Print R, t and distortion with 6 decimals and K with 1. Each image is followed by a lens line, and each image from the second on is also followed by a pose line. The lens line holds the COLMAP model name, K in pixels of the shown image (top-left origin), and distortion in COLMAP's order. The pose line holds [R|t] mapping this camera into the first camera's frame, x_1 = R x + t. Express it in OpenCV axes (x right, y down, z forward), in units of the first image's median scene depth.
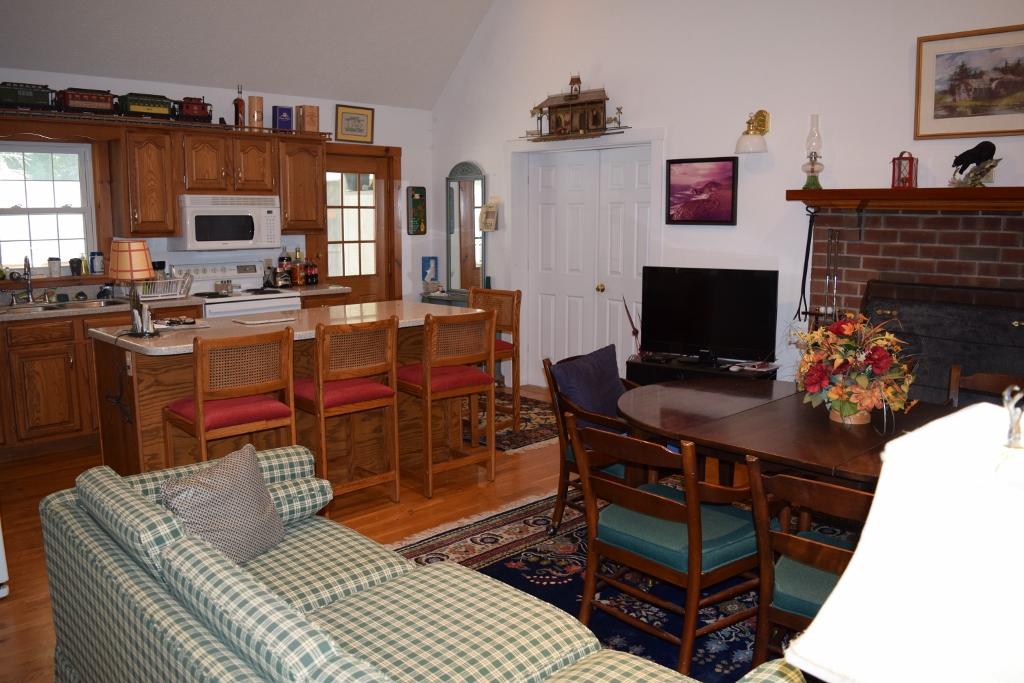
lens RADIAL K [[805.0, 0, 510.3], [0, 805.0, 338.6], [0, 0, 1]] dist [-0.096605, 0.026022]
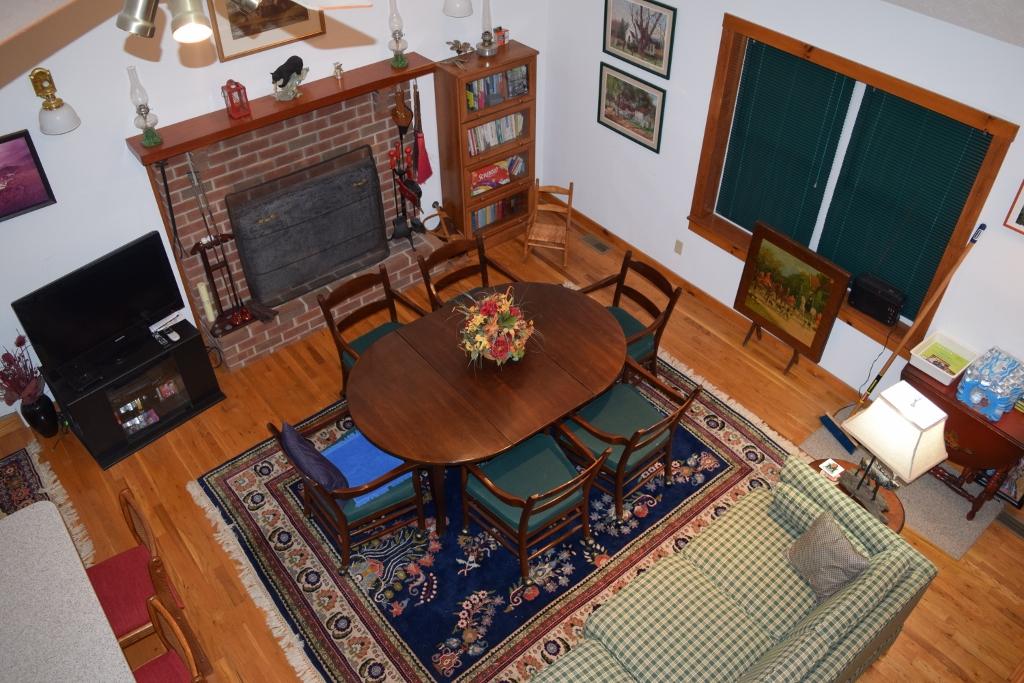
lens RADIAL K [[805.0, 0, 509.9], [0, 805.0, 339.1], [0, 0, 1]] dist [-0.096605, 0.026022]
pose [[0.101358, -0.660231, 0.744192, -0.382657], [0.145386, 0.749844, 0.645444, -0.493608], [-0.984170, 0.042774, 0.171990, 0.379839]]
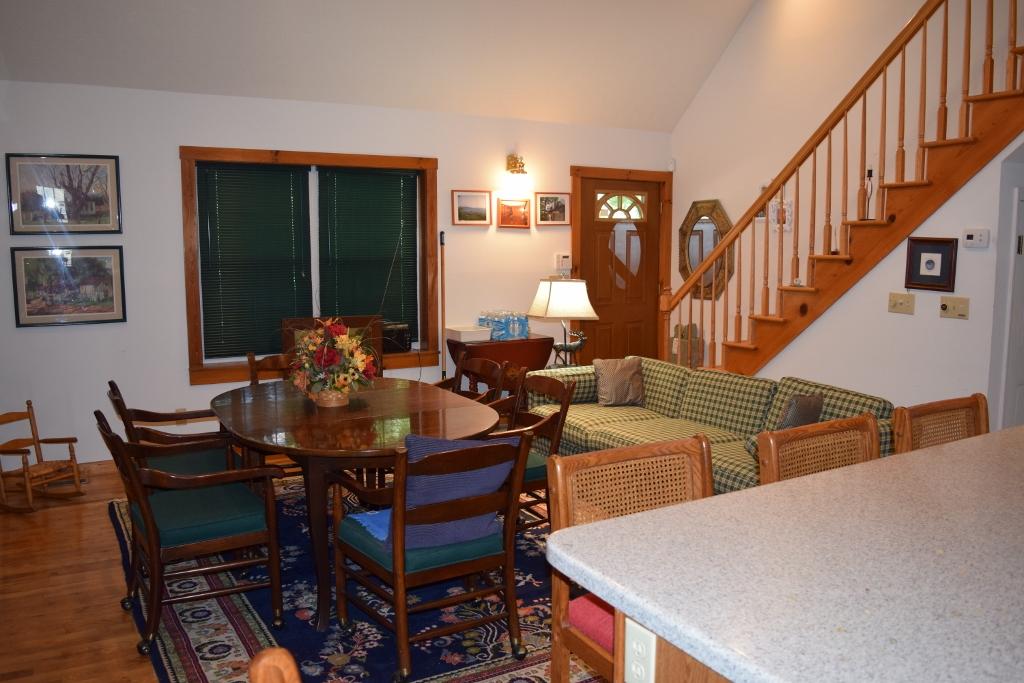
lens RADIAL K [[805.0, 0, 510.1], [0, 805.0, 342.7], [0, 0, 1]] dist [-0.096605, 0.026022]
pose [[-0.967834, -0.029481, 0.249856, -0.080949], [0.038961, 0.963569, 0.264609, -0.167660], [-0.248554, 0.265832, -0.931426, 1.124034]]
